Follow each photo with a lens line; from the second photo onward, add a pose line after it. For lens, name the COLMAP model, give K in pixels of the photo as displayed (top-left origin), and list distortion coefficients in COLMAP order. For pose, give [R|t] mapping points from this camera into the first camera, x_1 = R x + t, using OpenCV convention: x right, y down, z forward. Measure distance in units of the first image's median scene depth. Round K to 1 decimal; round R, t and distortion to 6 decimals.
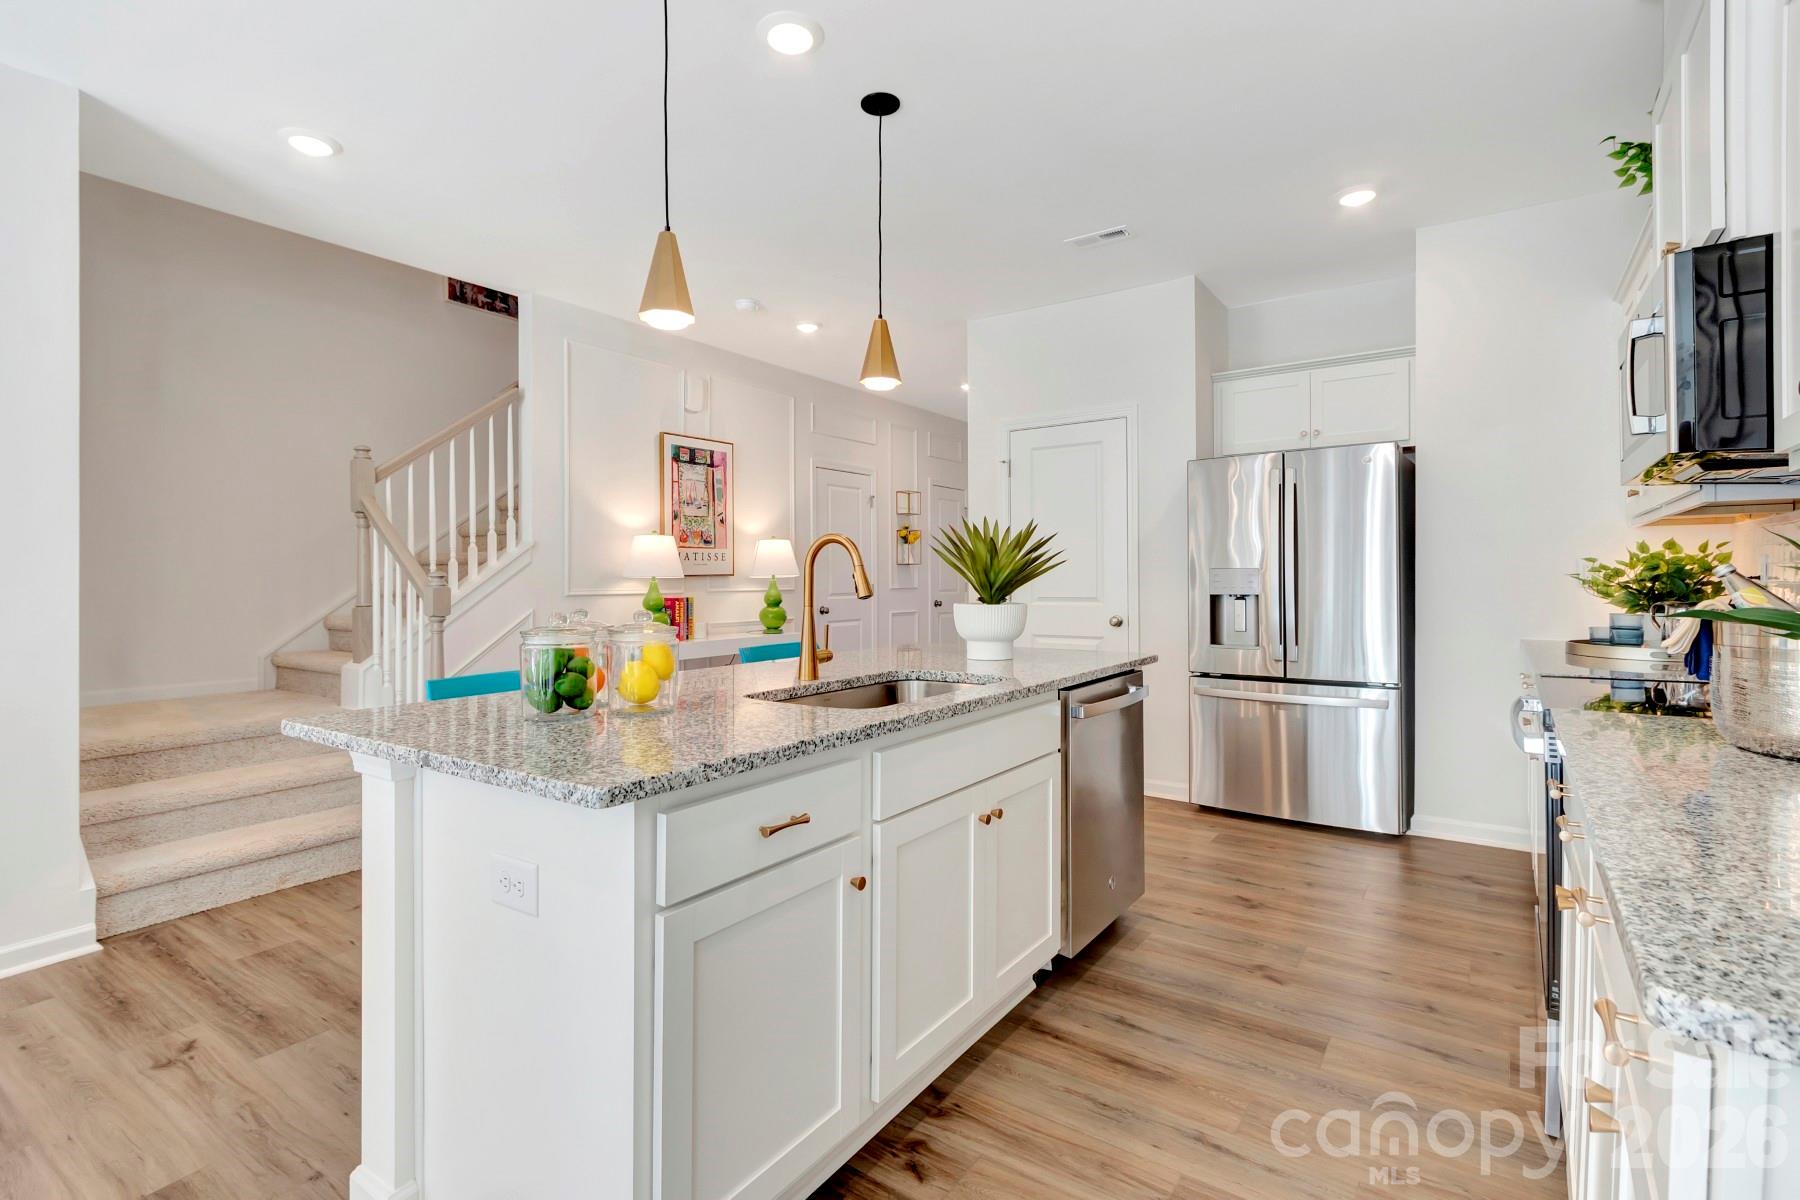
lens RADIAL K [[866.6, 0, 900.0], [0, 866.6, 600.0], [0, 0, 1]] dist [0.018976, 0.000747]
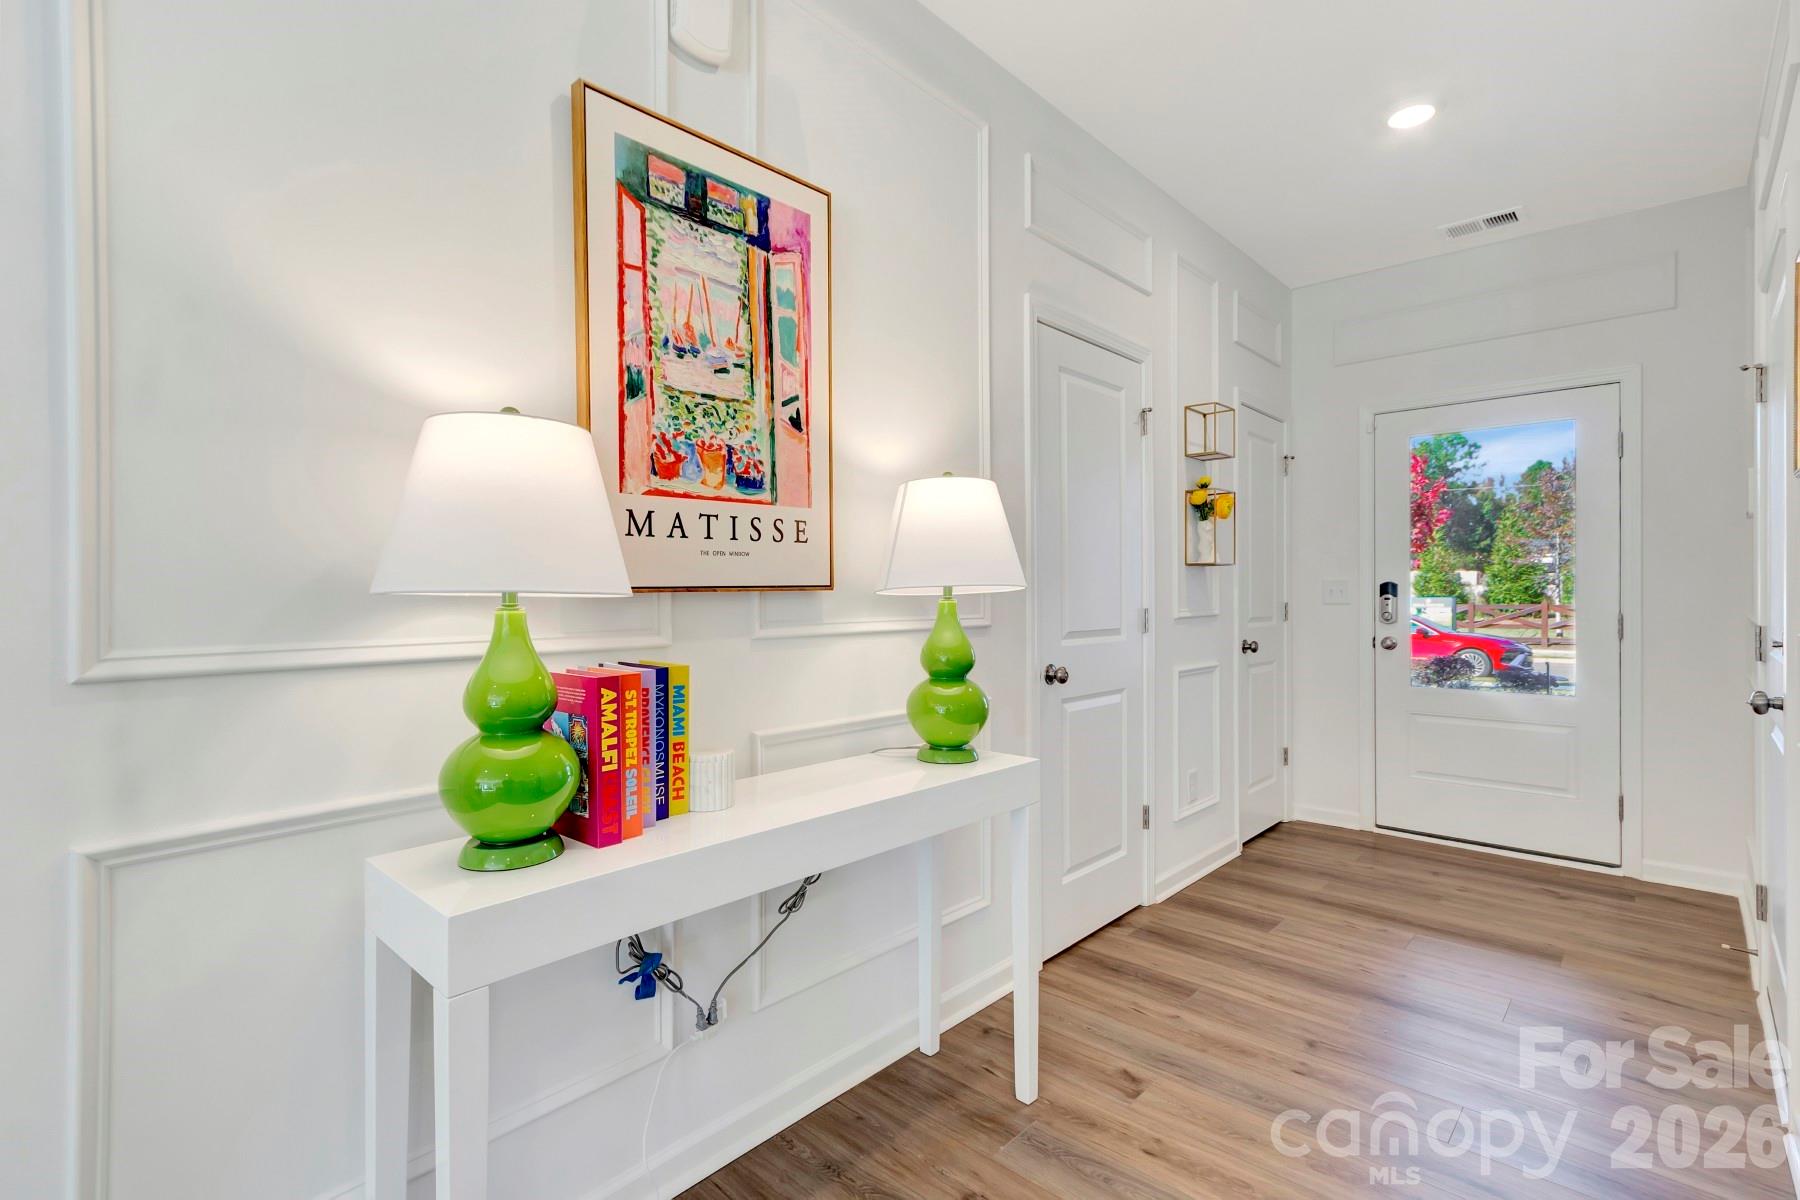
lens RADIAL K [[838.8, 0, 859.4], [0, 838.8, 610.5], [0, 0, 1]] dist [0.012976, -0.000042]
pose [[0.984393, -0.000793, -0.175984, -0.128006], [-0.000465, 0.999975, -0.007105, -0.017842], [0.175985, 0.007076, 0.984367, 0.704317]]
